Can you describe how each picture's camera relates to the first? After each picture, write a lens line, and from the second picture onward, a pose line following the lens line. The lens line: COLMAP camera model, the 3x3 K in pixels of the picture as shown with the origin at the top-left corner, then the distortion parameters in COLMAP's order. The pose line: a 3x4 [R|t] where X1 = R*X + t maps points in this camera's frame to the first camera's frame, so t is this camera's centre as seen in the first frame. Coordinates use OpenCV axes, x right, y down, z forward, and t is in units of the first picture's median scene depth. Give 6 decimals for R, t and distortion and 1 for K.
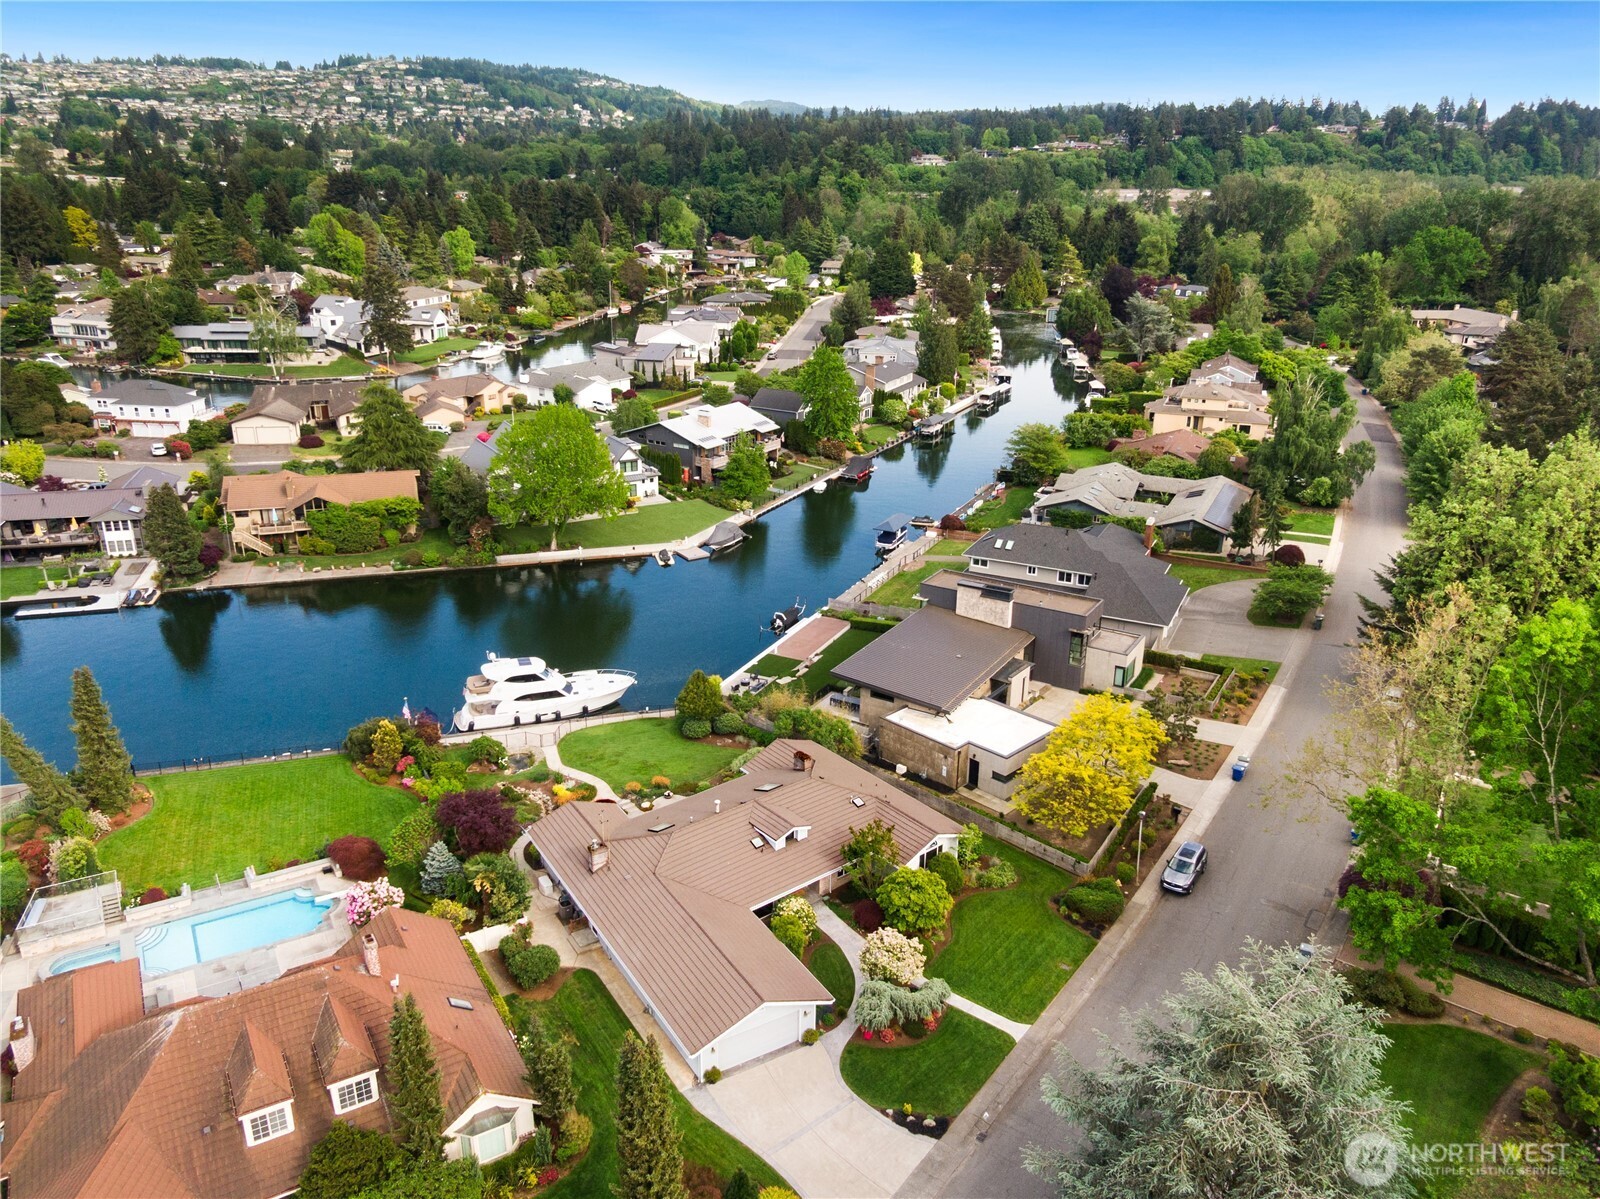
lens RADIAL K [[1176.1, 0, 800.0], [0, 1176.1, 599.5], [0, 0, 1]] dist [0.005064, -0.008038]
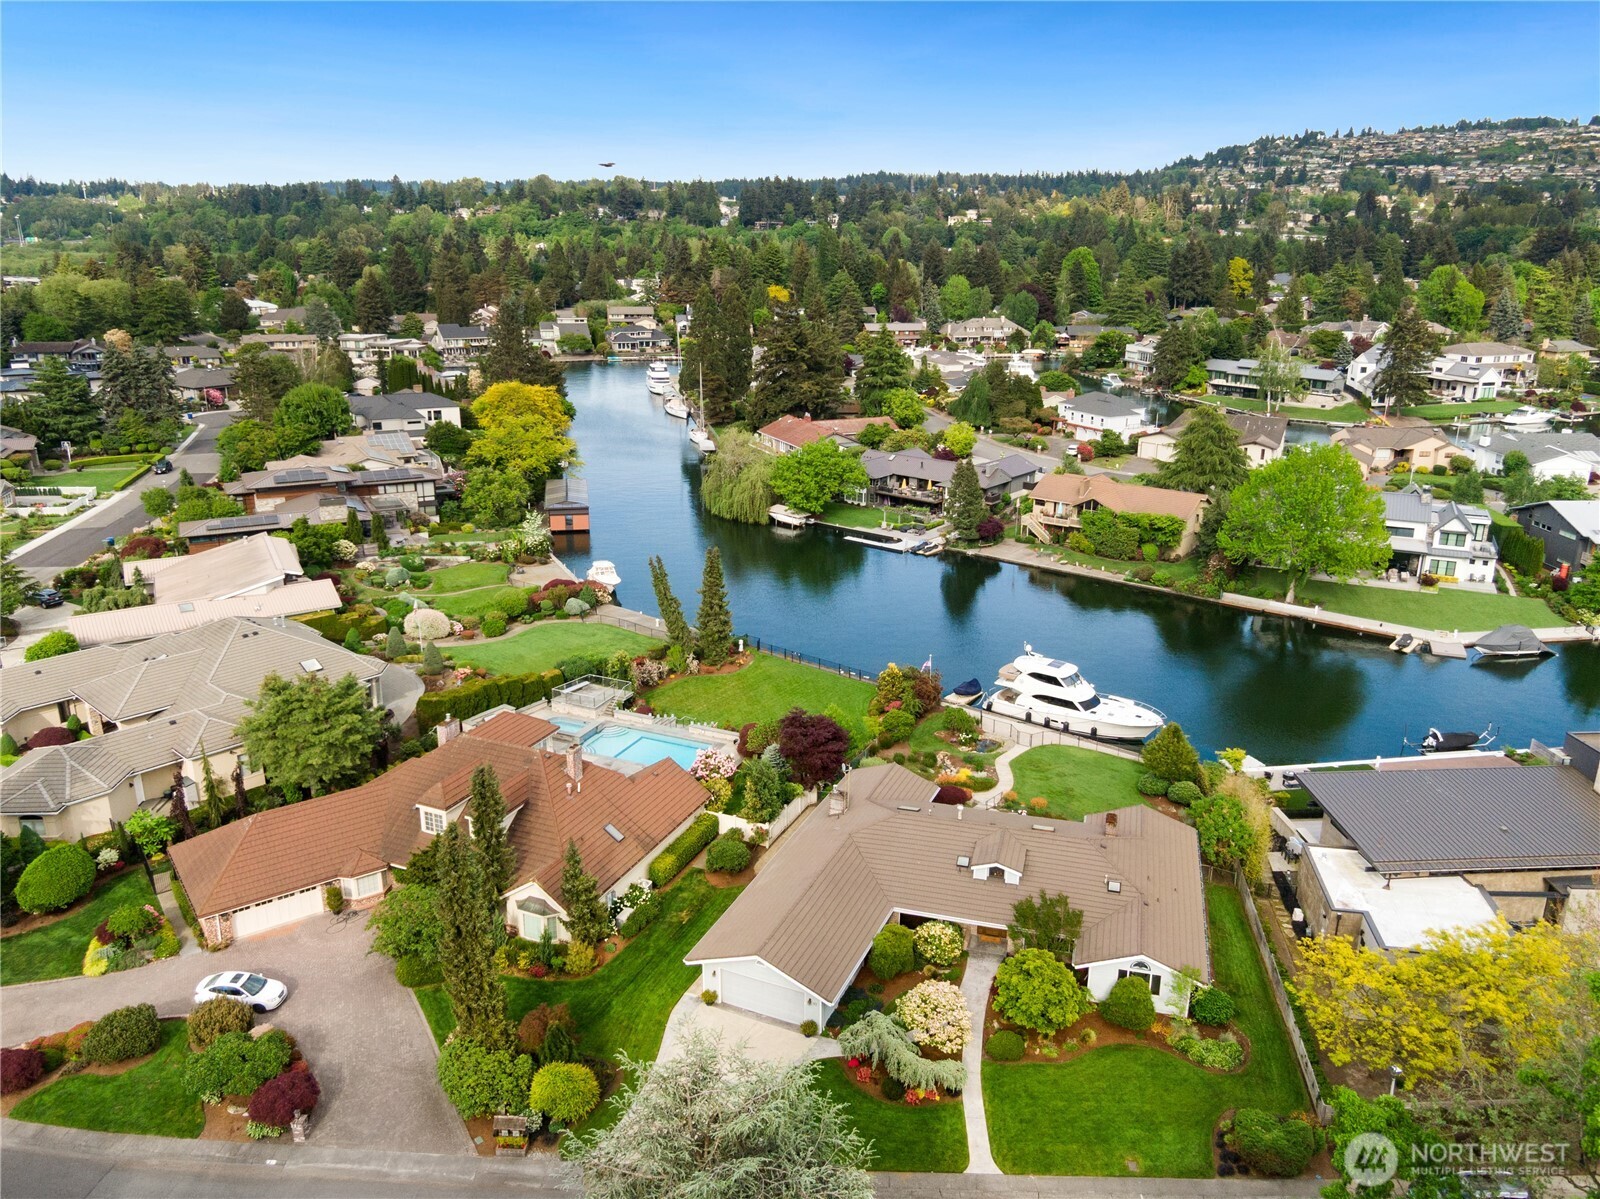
lens RADIAL K [[1197.9, 0, 800.0], [0, 1197.9, 599.5], [0, 0, 1]] dist [0.004751, 0.004636]
pose [[0.560683, 0.234148, -0.794235, 0.255646], [-0.281133, 0.956039, 0.083386, -0.012975], [0.778844, 0.176533, 0.601862, 0.131843]]
